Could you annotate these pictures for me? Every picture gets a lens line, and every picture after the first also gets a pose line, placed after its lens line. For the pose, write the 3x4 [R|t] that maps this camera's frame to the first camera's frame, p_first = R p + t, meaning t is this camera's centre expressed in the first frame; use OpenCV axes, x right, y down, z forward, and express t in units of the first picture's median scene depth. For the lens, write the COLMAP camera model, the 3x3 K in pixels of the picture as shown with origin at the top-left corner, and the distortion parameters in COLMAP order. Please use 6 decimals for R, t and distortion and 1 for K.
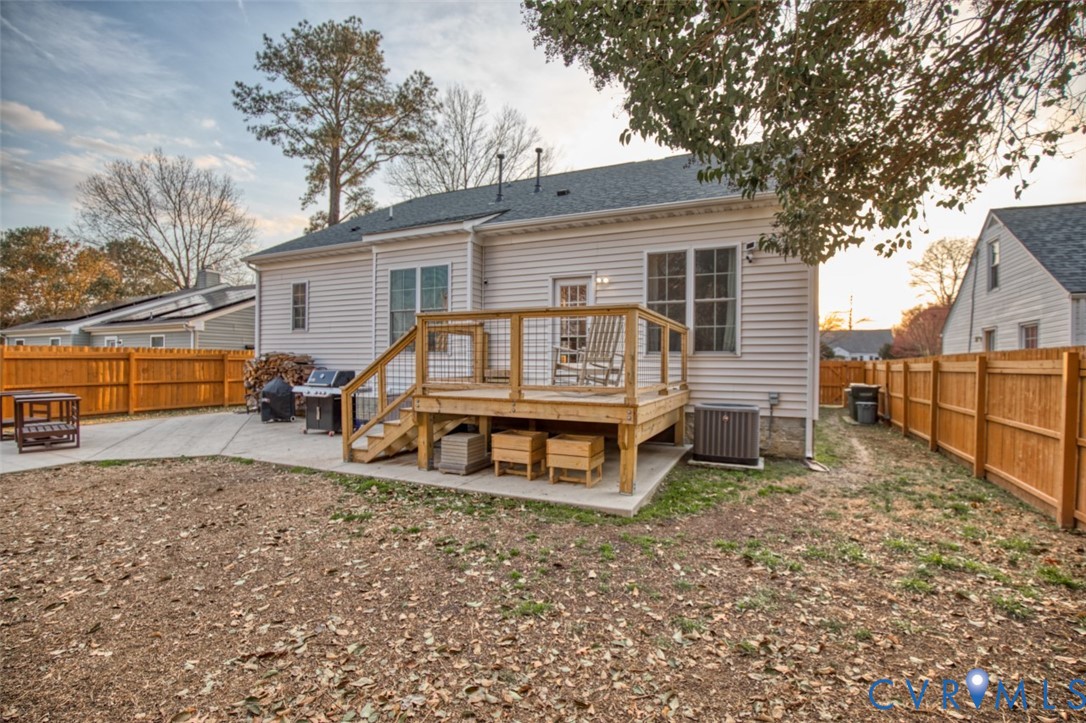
lens RADIAL K [[498.7, 0, 553.5], [0, 498.7, 358.8], [0, 0, 1]] dist [-0.032008, 0.005906]
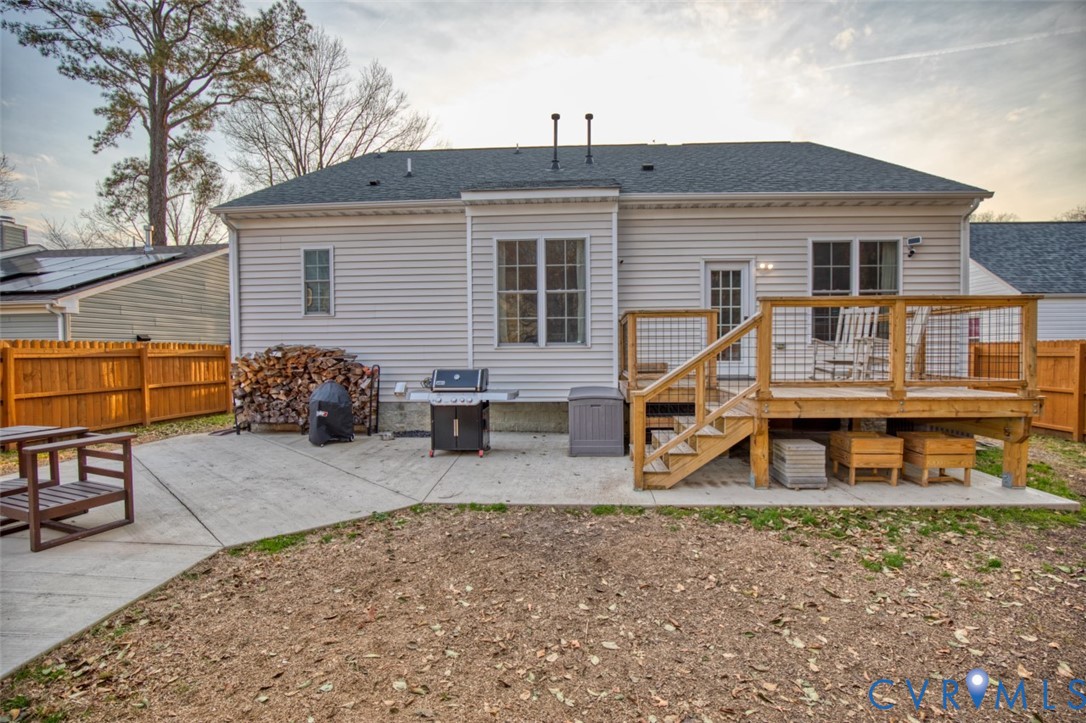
lens RADIAL K [[498.7, 0, 544.5], [0, 498.7, 362.5], [0, 0, 1]] dist [-0.032008, 0.005906]
pose [[0.930720, -0.020478, 0.365160, -0.471463], [0.010253, 0.999500, 0.029917, -0.005707], [-0.365590, -0.024101, 0.930464, 0.203499]]
